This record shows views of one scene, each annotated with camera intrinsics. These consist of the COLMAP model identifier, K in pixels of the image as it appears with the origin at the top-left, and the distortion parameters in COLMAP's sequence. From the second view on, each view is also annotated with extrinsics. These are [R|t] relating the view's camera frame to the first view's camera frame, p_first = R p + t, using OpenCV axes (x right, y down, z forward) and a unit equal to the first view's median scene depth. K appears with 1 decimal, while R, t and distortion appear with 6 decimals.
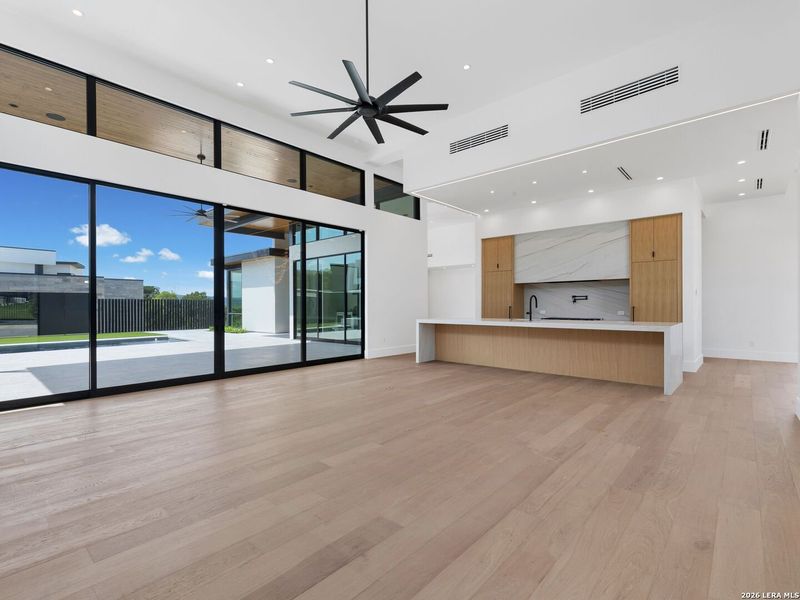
lens RADIAL K [[390.3, 0, 398.7], [0, 390.3, 302.5], [0, 0, 1]] dist [0.002429, 0.000079]
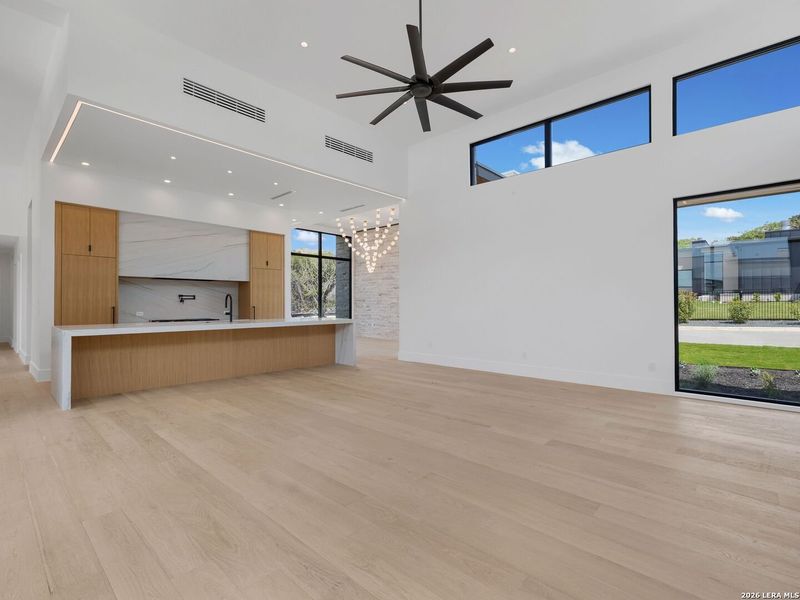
lens RADIAL K [[380.8, 0, 400.7], [0, 380.8, 297.6], [0, 0, 1]] dist [0.001547, -0.000054]
pose [[0.007442, 0.020334, 0.999766, -0.446920], [-0.004005, 0.999786, -0.020304, 0.005137], [-0.999964, -0.003853, 0.007522, 0.483491]]
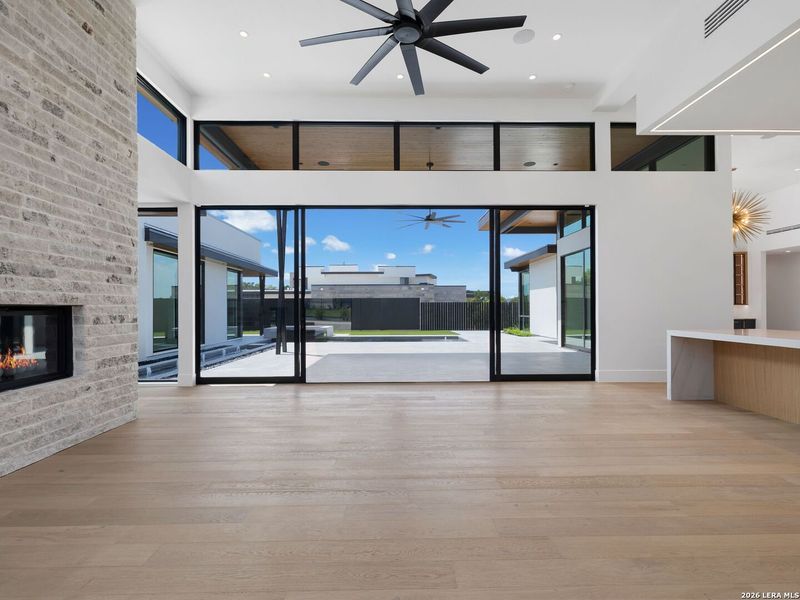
lens RADIAL K [[395.9, 0, 401.1], [0, 395.9, 304.7], [0, 0, 1]] dist [0.012989, -0.001062]
pose [[0.681242, -0.007128, -0.732024, 0.206083], [0.007529, 0.999968, -0.002731, 0.000969], [0.732020, -0.003651, 0.681273, 0.228693]]
